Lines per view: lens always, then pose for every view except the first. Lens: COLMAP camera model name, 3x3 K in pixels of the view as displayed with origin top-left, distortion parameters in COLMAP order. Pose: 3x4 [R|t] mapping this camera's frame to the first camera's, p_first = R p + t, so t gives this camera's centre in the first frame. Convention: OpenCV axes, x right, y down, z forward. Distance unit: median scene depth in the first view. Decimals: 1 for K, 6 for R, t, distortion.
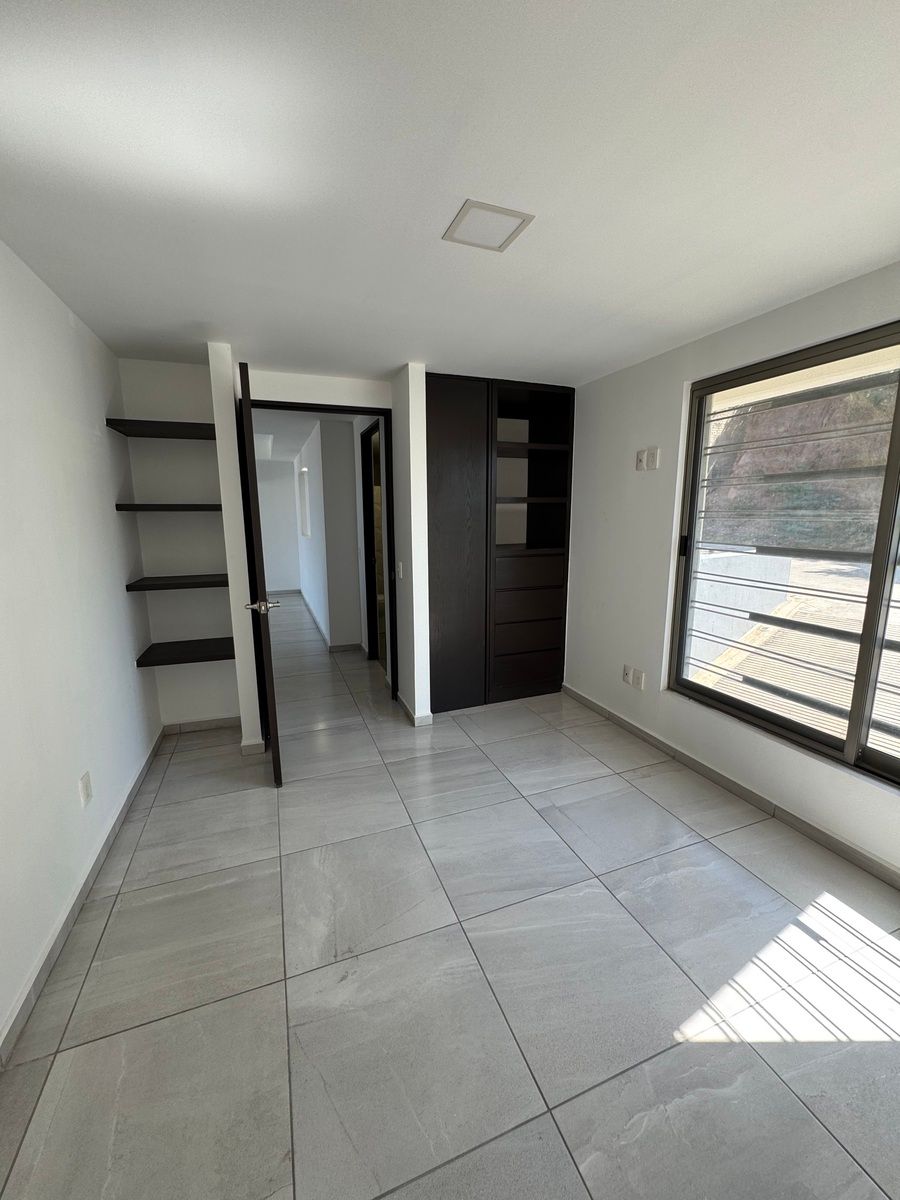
lens RADIAL K [[478.0, 0, 448.9], [0, 478.0, 600.0], [0, 0, 1]] dist [-0.004339, 0.001113]
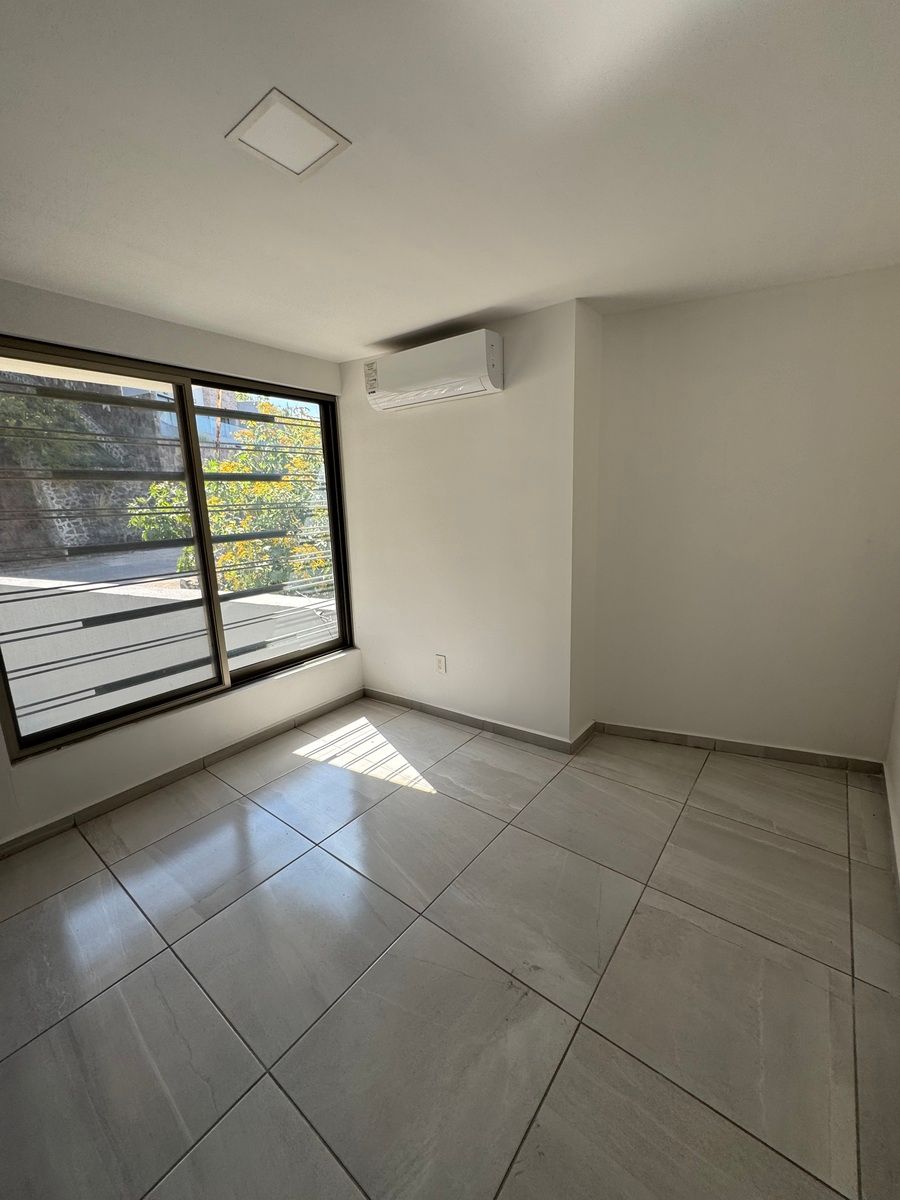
lens RADIAL K [[478.0, 0, 449.1], [0, 478.0, 600.6], [0, 0, 1]] dist [-0.004339, 0.001113]
pose [[-0.513402, -0.146007, 0.845636, -0.752206], [0.189303, 0.941875, 0.277553, -0.195929], [-0.837009, 0.302578, -0.455921, 1.216667]]
